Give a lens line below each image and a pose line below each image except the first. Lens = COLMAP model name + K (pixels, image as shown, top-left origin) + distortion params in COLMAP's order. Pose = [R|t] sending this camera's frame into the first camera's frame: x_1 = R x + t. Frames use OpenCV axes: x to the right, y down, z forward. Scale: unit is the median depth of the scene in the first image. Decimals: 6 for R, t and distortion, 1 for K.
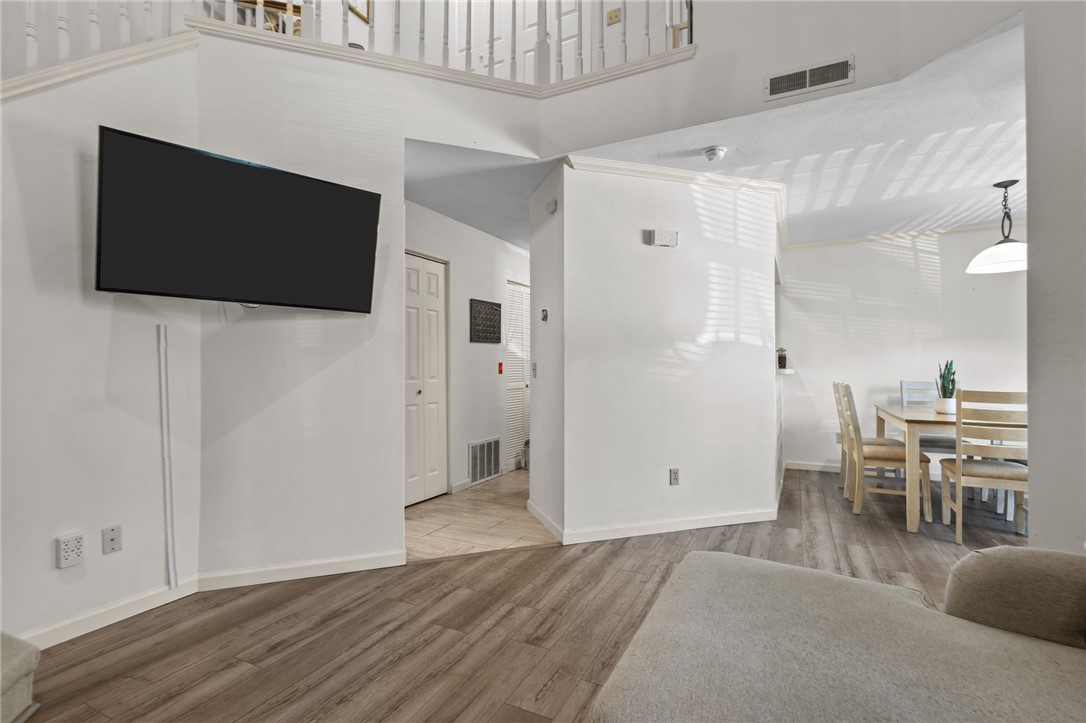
lens RADIAL K [[500.2, 0, 546.9], [0, 500.2, 358.7], [0, 0, 1]] dist [0.001970, 0.000253]
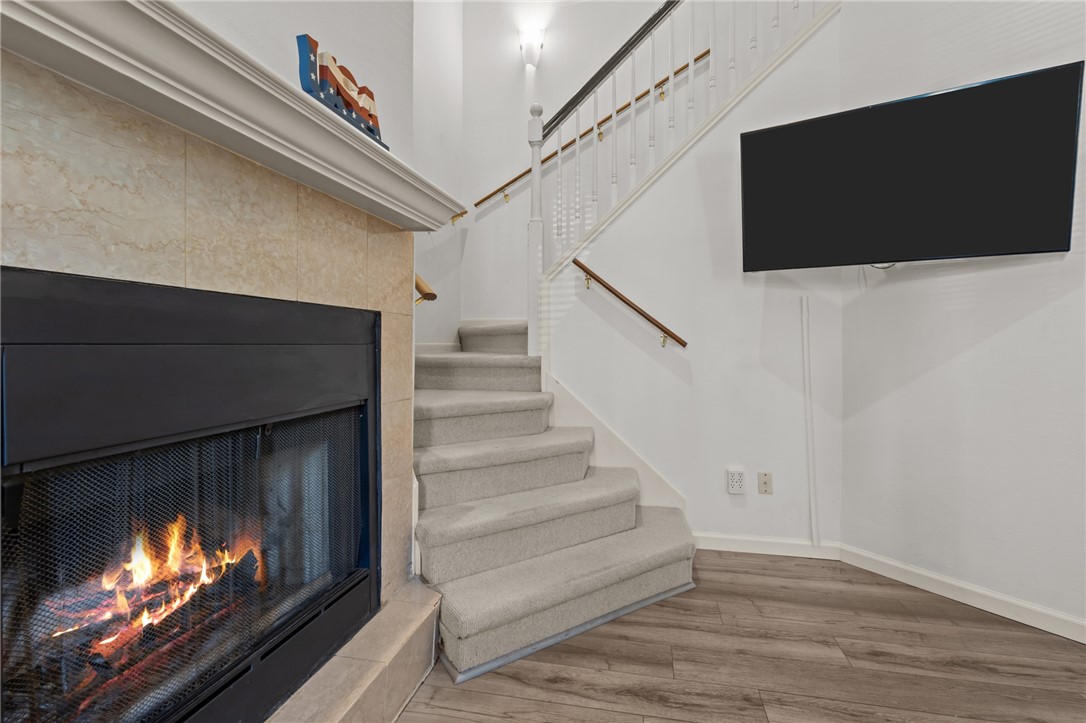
lens RADIAL K [[499.4, 0, 544.1], [0, 499.4, 348.7], [0, 0, 1]] dist [0.000158, -0.000438]
pose [[0.247206, 0.007657, -0.968933, 0.120742], [0.017120, 0.999778, 0.012268, 0.020393], [0.968812, -0.019621, 0.247020, 0.190232]]
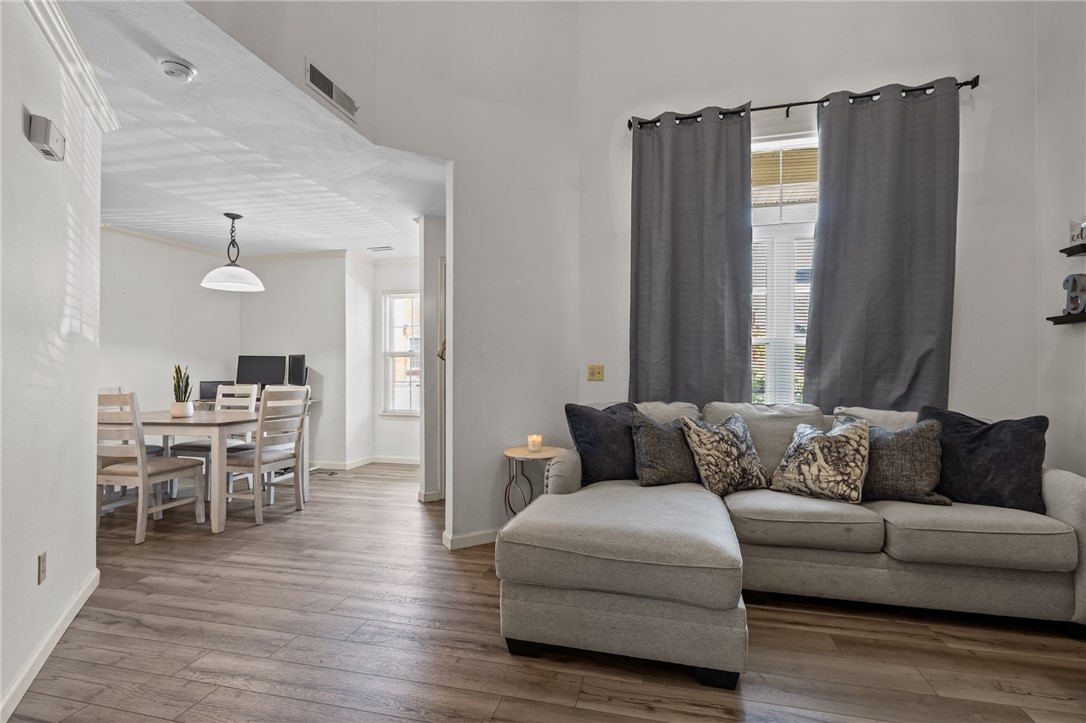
lens RADIAL K [[506.3, 0, 545.0], [0, 506.3, 366.3], [0, 0, 1]] dist [0.001105, 0.000017]
pose [[-0.225849, 0.008432, 0.974126, -0.930029], [-0.011250, 0.999873, -0.011263, 0.022125], [-0.974097, -0.013503, -0.225726, 1.261112]]
